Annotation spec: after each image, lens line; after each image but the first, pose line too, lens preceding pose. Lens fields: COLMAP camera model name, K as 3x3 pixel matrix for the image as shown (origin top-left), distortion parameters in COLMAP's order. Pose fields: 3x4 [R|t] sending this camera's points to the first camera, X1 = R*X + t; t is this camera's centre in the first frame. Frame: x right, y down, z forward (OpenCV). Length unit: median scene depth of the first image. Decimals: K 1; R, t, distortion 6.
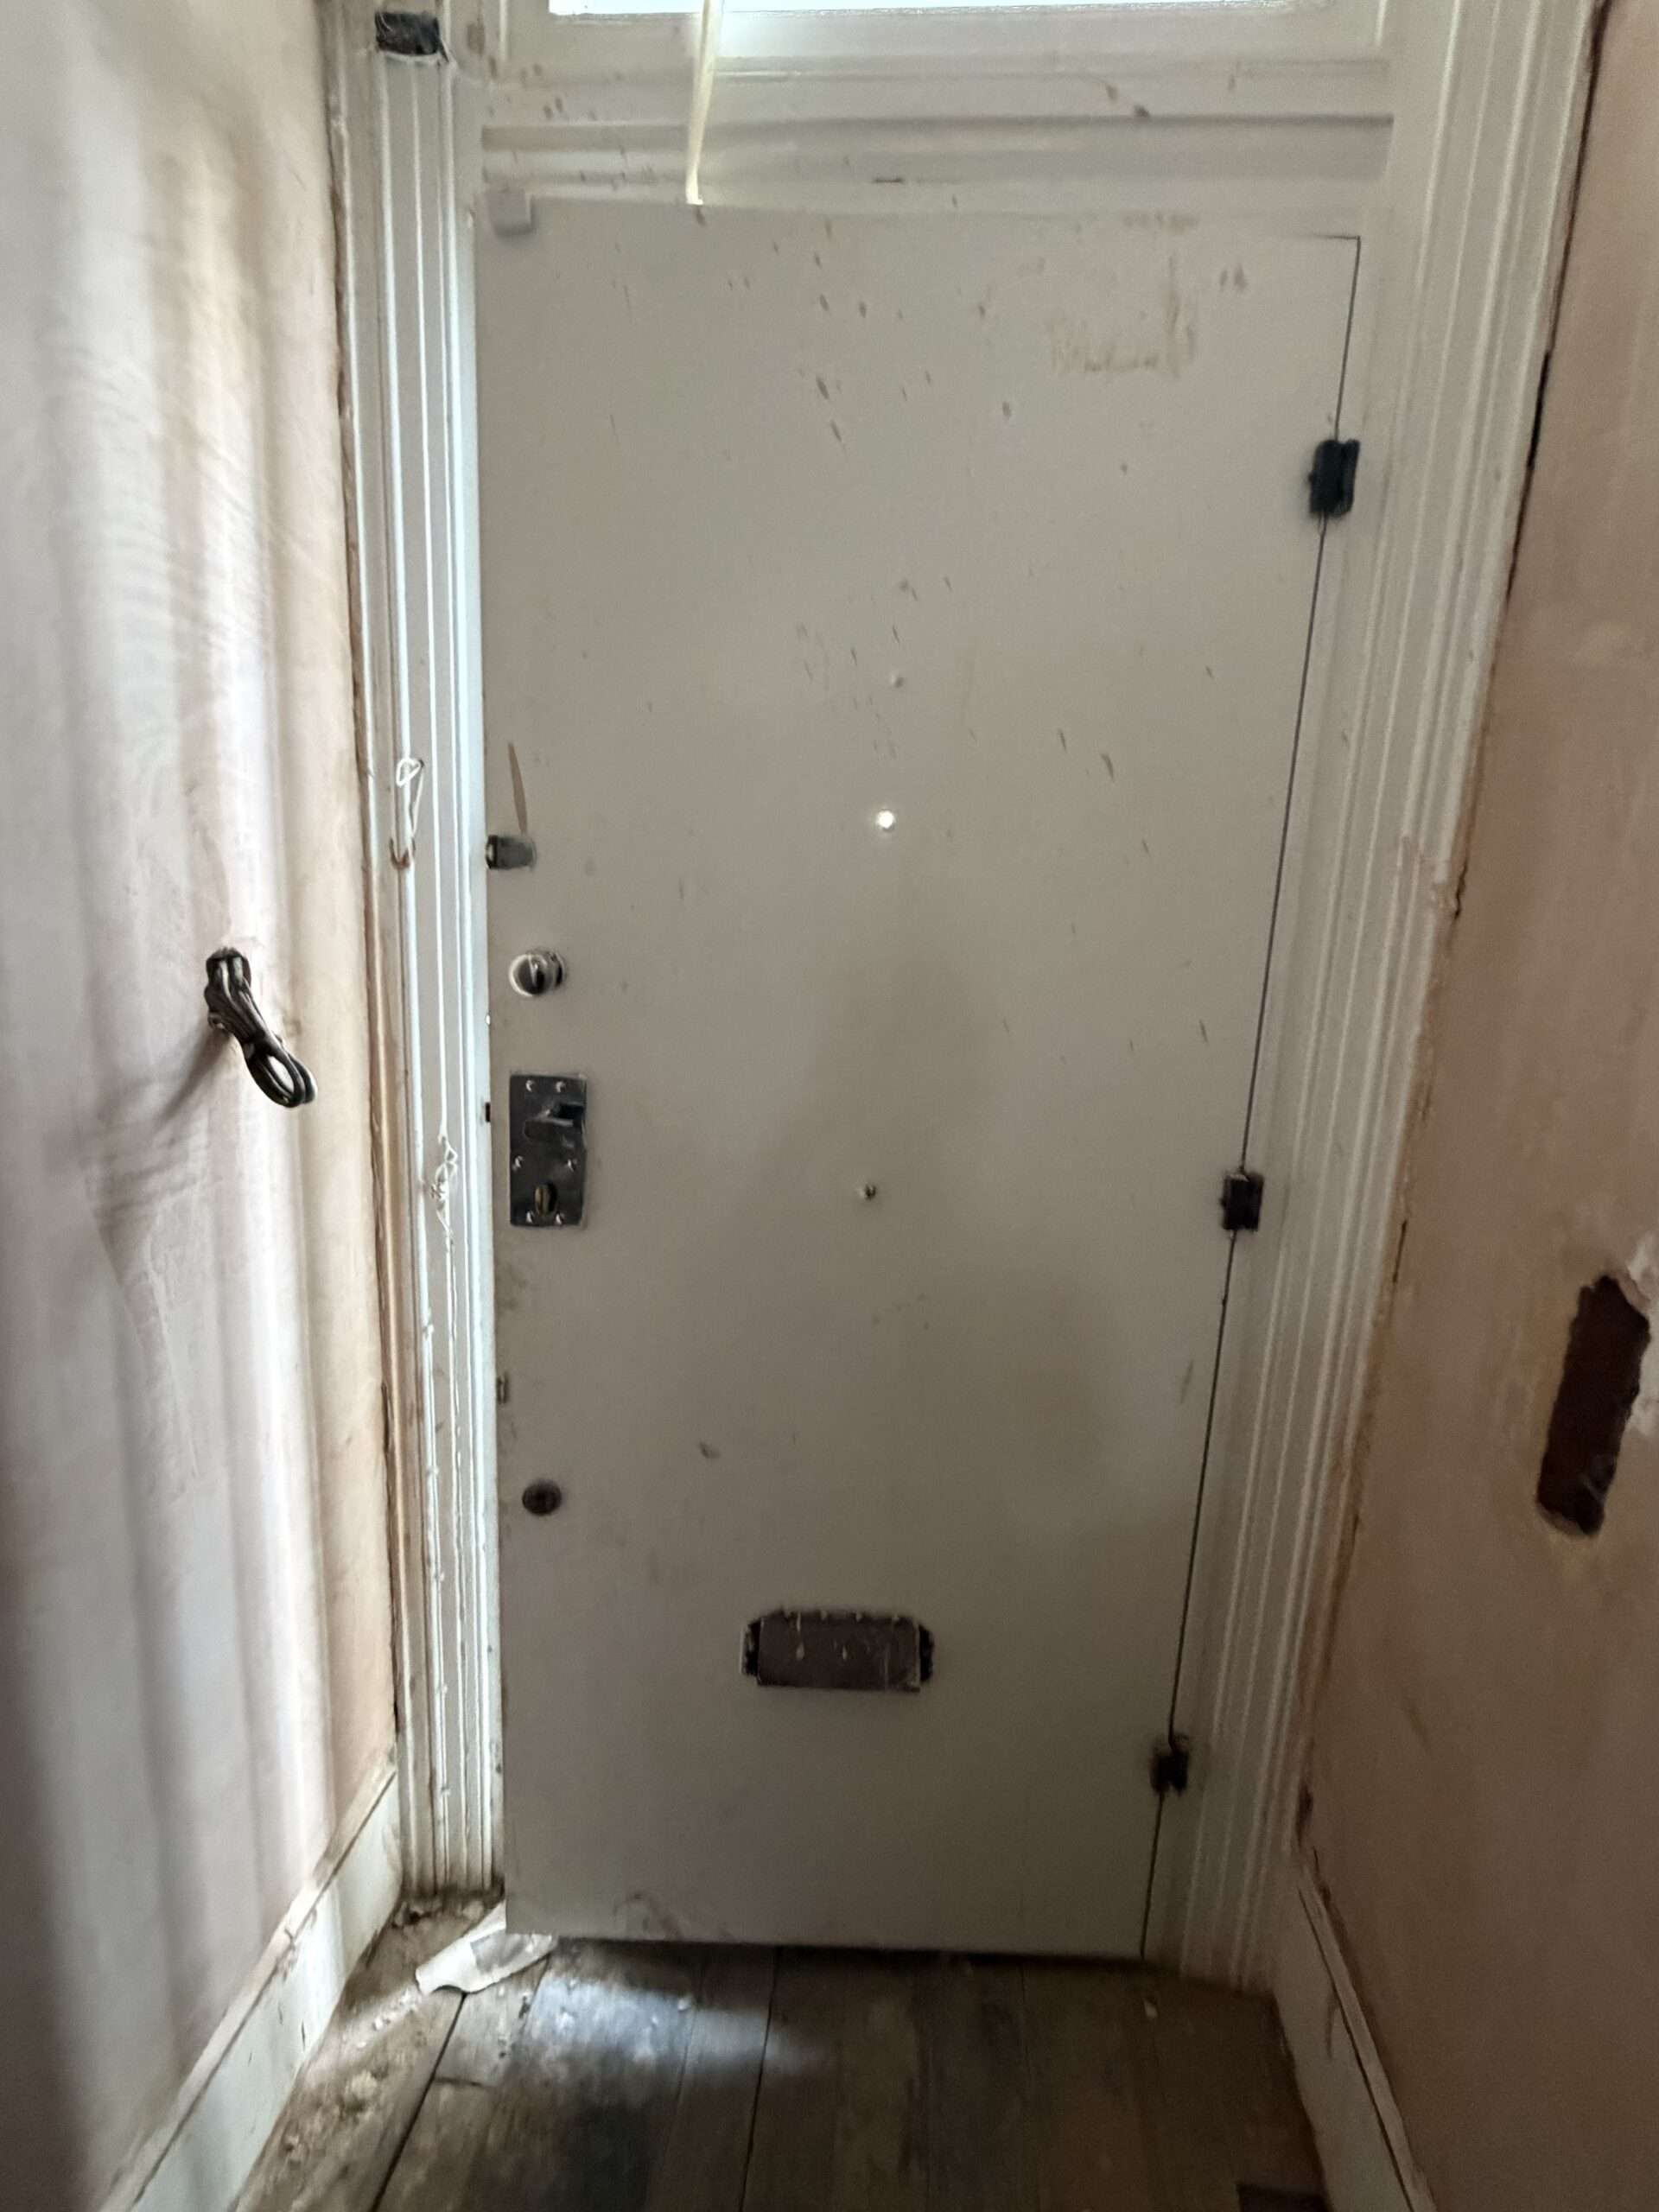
lens RADIAL K [[1110.6, 0, 838.5], [0, 1110.6, 1104.6], [0, 0, 1]] dist [0.000753, -0.000366]
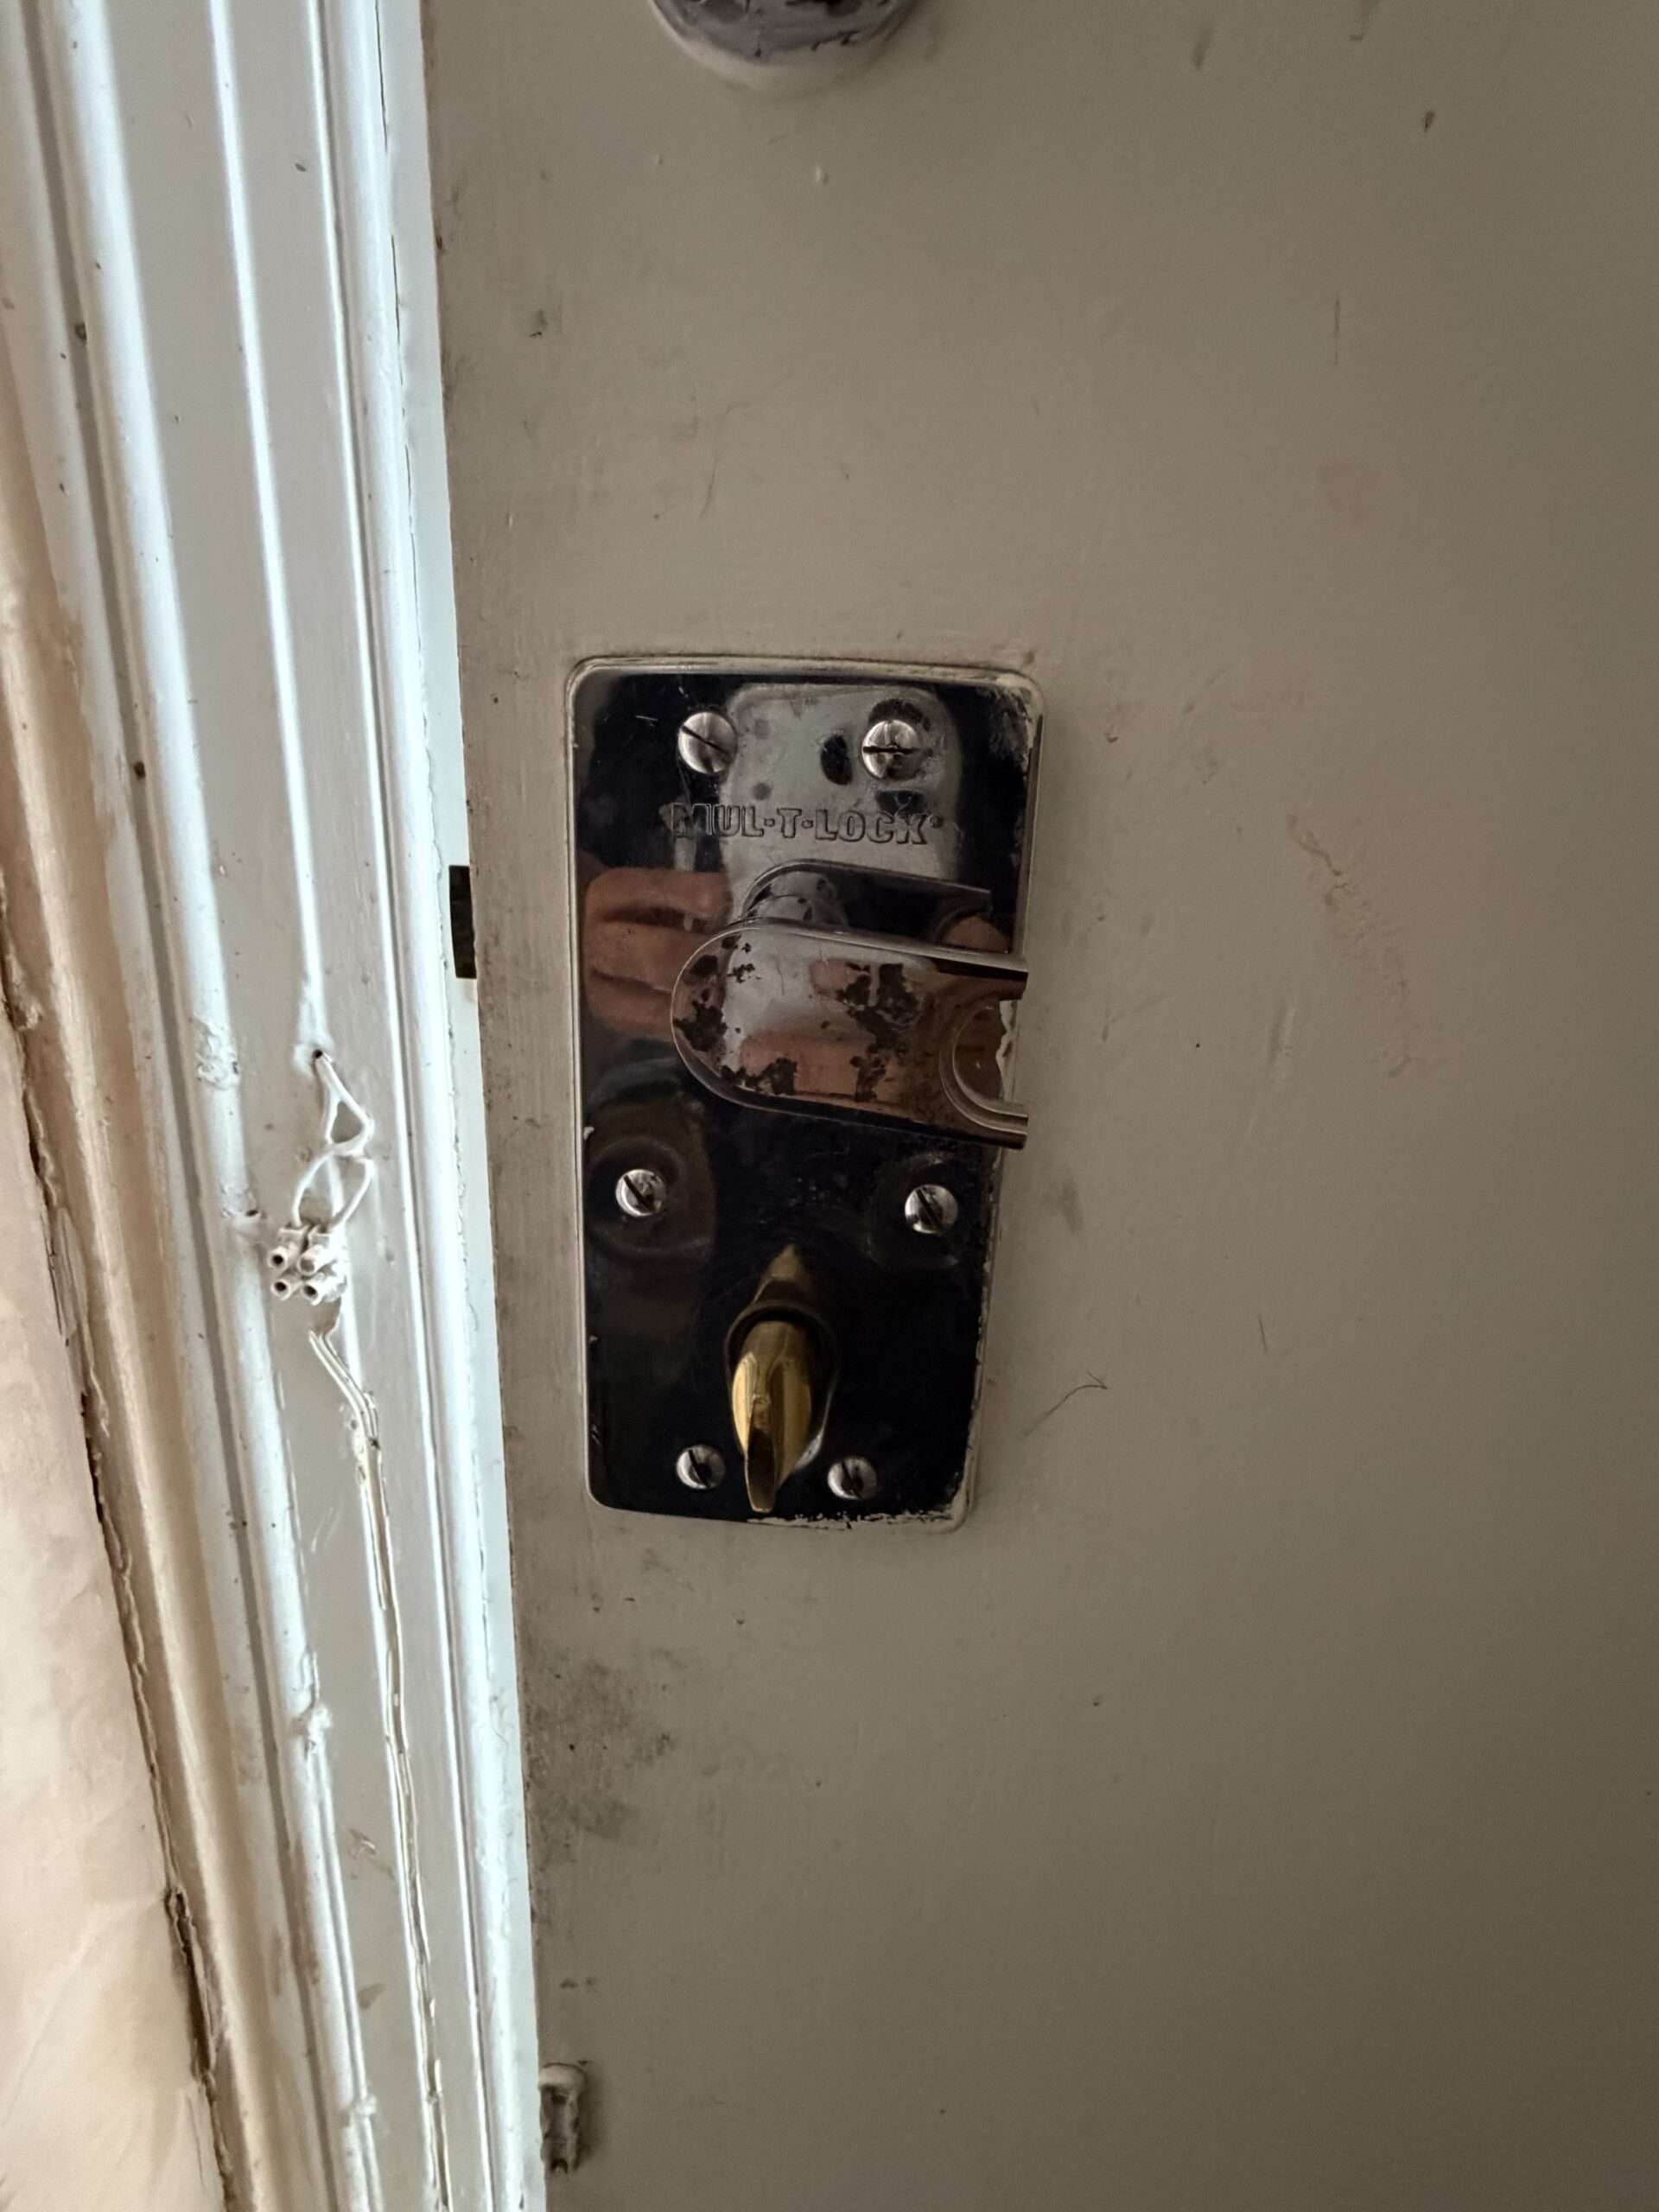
lens RADIAL K [[1110.6, 0, 828.1], [0, 1110.6, 1102.6], [0, 0, 1]] dist [0.000753, -0.000366]
pose [[0.997575, 0.009468, -0.068955, -0.224133], [-0.003820, 0.996659, 0.081588, 0.020539], [0.069498, -0.081127, 0.994278, 0.754948]]
